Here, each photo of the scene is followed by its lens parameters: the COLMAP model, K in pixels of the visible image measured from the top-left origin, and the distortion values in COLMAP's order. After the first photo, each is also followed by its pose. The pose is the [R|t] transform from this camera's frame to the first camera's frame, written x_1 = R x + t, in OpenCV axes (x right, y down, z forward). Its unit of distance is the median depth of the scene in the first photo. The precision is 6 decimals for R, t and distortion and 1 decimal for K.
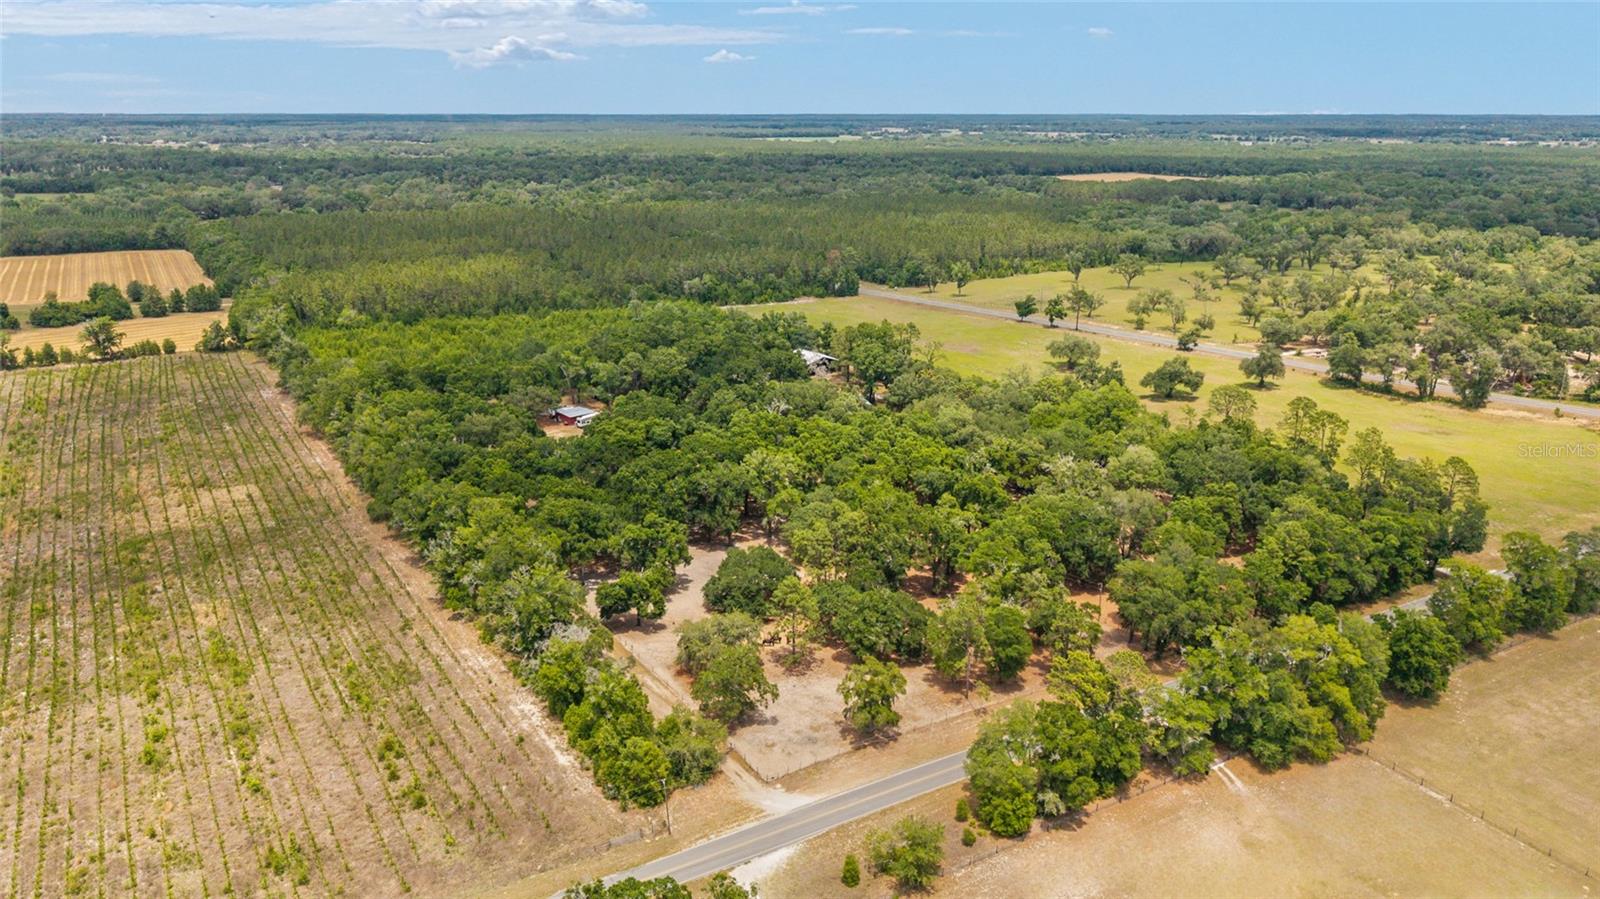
lens RADIAL K [[1063.8, 0, 800.0], [0, 1063.8, 449.5], [0, 0, 1]] dist [0.041547, -0.052160]
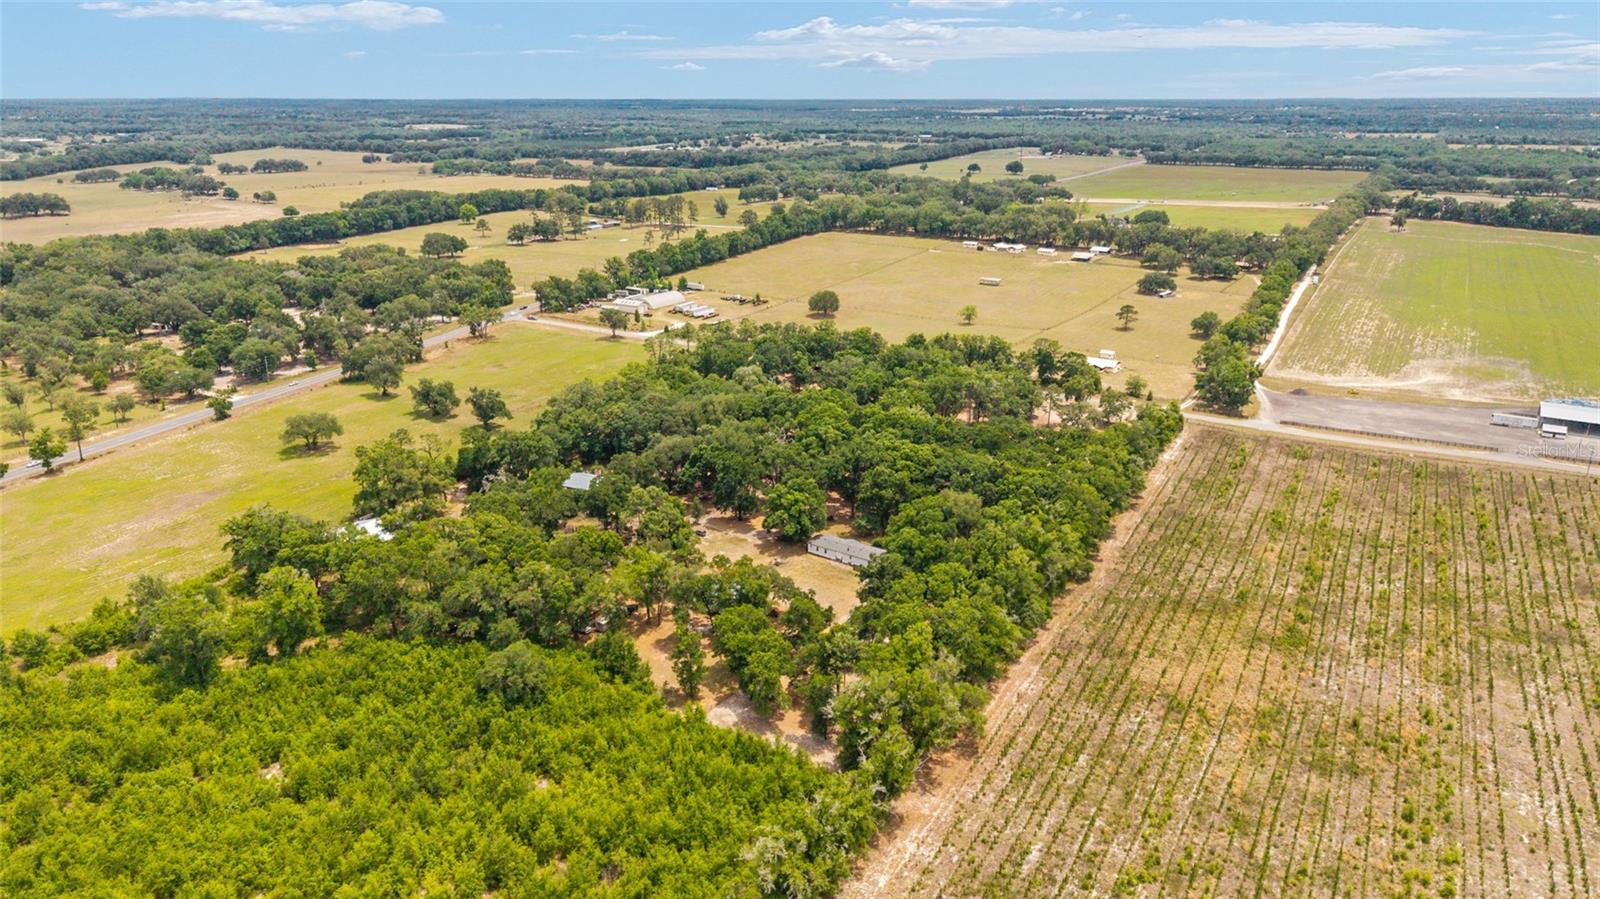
lens RADIAL K [[1063.8, 0, 800.0], [0, 1063.8, 449.5], [0, 0, 1]] dist [0.041547, -0.052160]
pose [[-0.478383, -0.275804, 0.833716, -1.331583], [0.227990, 0.877836, 0.421219, -0.644413], [-0.848039, 0.391582, -0.357061, 1.915664]]
